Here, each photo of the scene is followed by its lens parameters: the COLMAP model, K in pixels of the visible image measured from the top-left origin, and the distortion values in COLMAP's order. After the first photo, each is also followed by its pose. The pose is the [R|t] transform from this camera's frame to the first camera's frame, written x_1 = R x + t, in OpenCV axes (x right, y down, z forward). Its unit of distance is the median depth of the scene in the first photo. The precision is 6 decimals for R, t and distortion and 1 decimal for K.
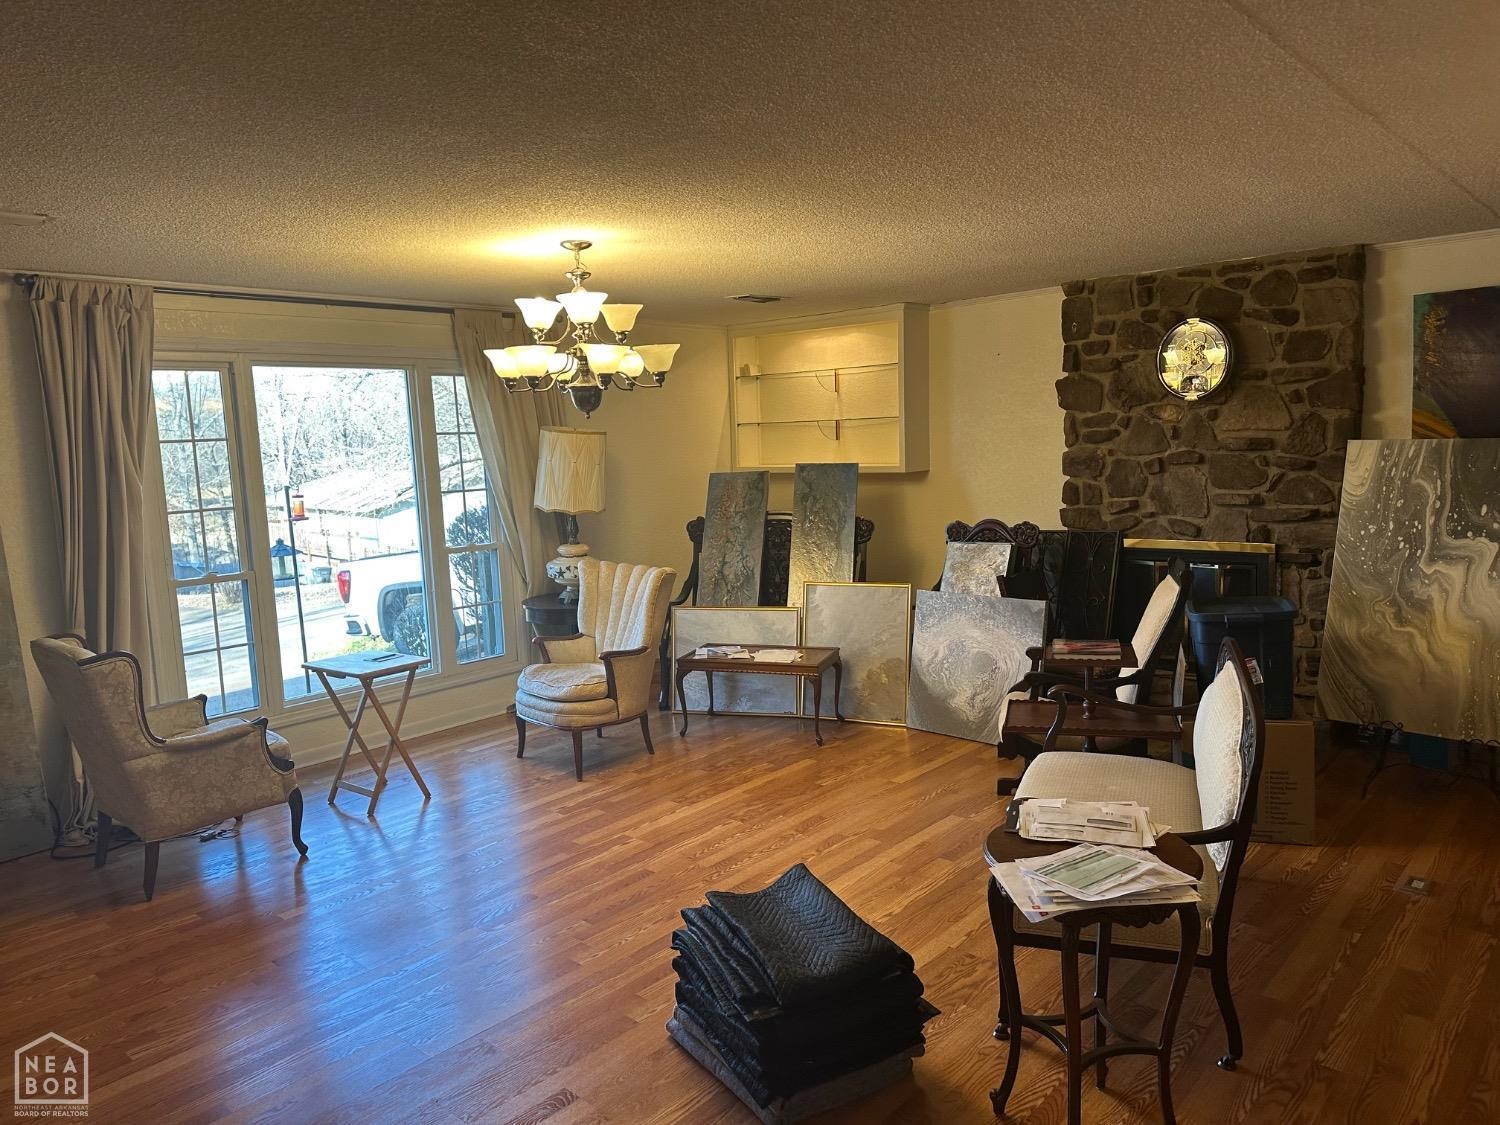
lens RADIAL K [[1036.4, 0, 758.1], [0, 1036.4, 568.3], [0, 0, 1]] dist [0.001576, -0.013909]
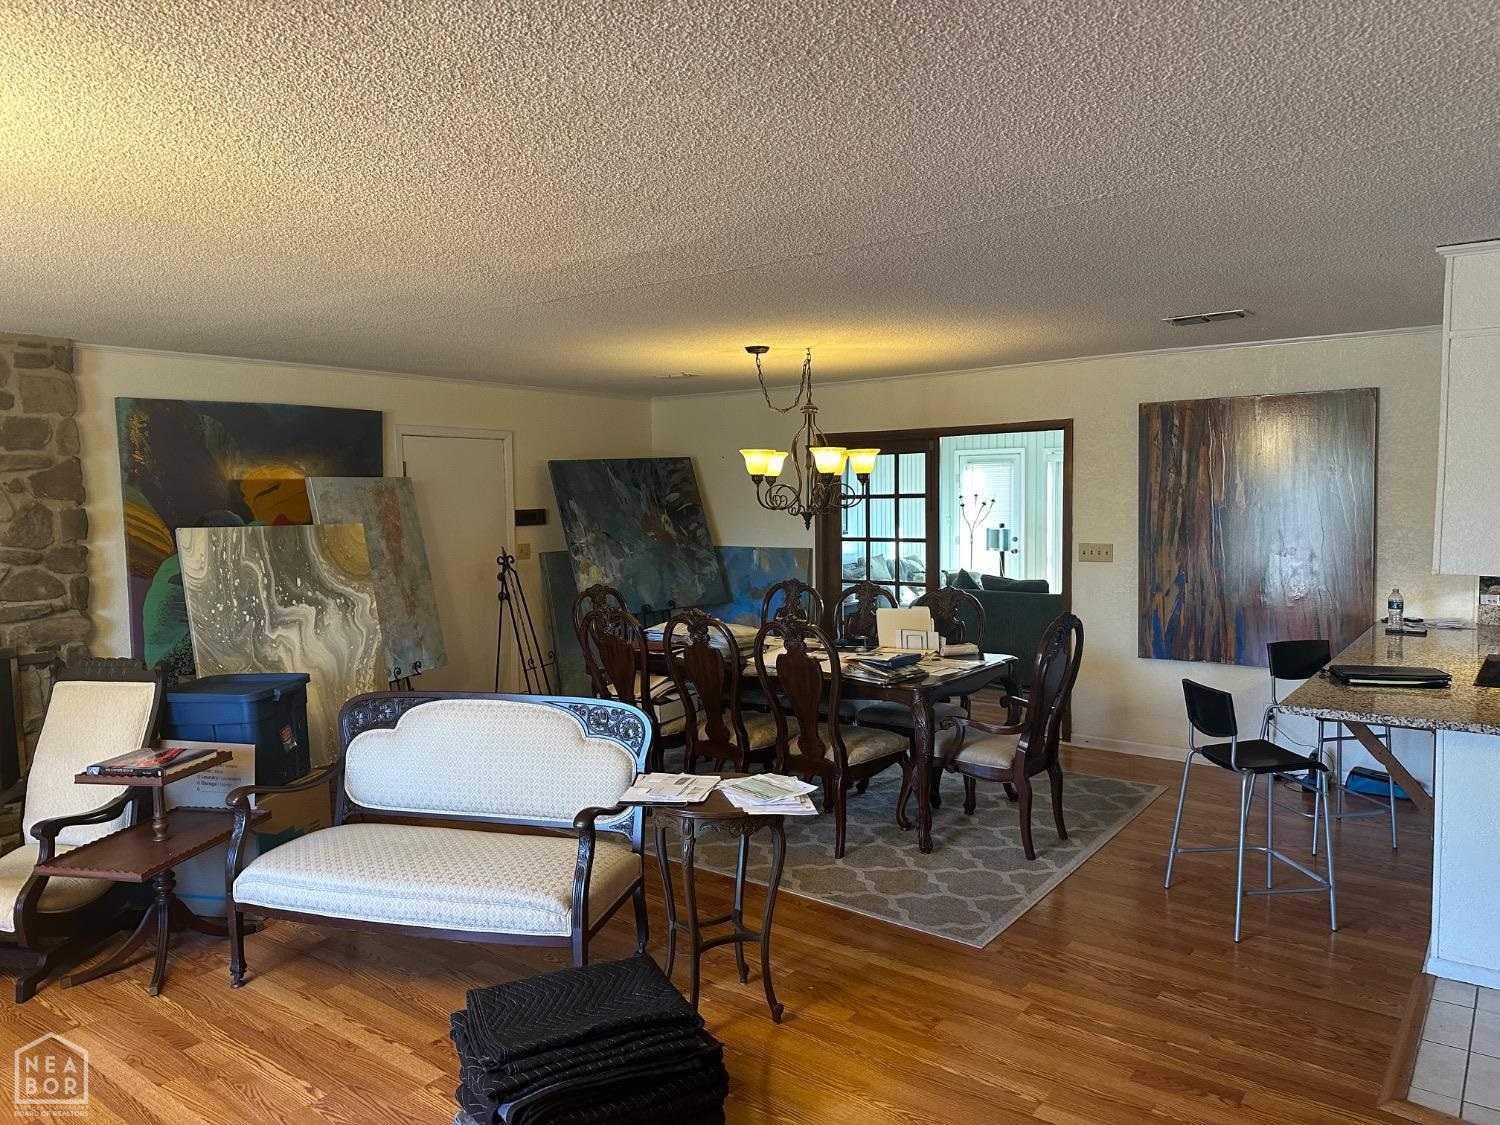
lens RADIAL K [[1036.4, 0, 758.1], [0, 1036.4, 568.3], [0, 0, 1]] dist [0.001576, -0.013909]
pose [[-0.076880, -0.031357, 0.996547, -0.502834], [0.144648, 0.988580, 0.042265, -0.038828], [-0.986492, 0.147398, -0.071467, 0.458575]]
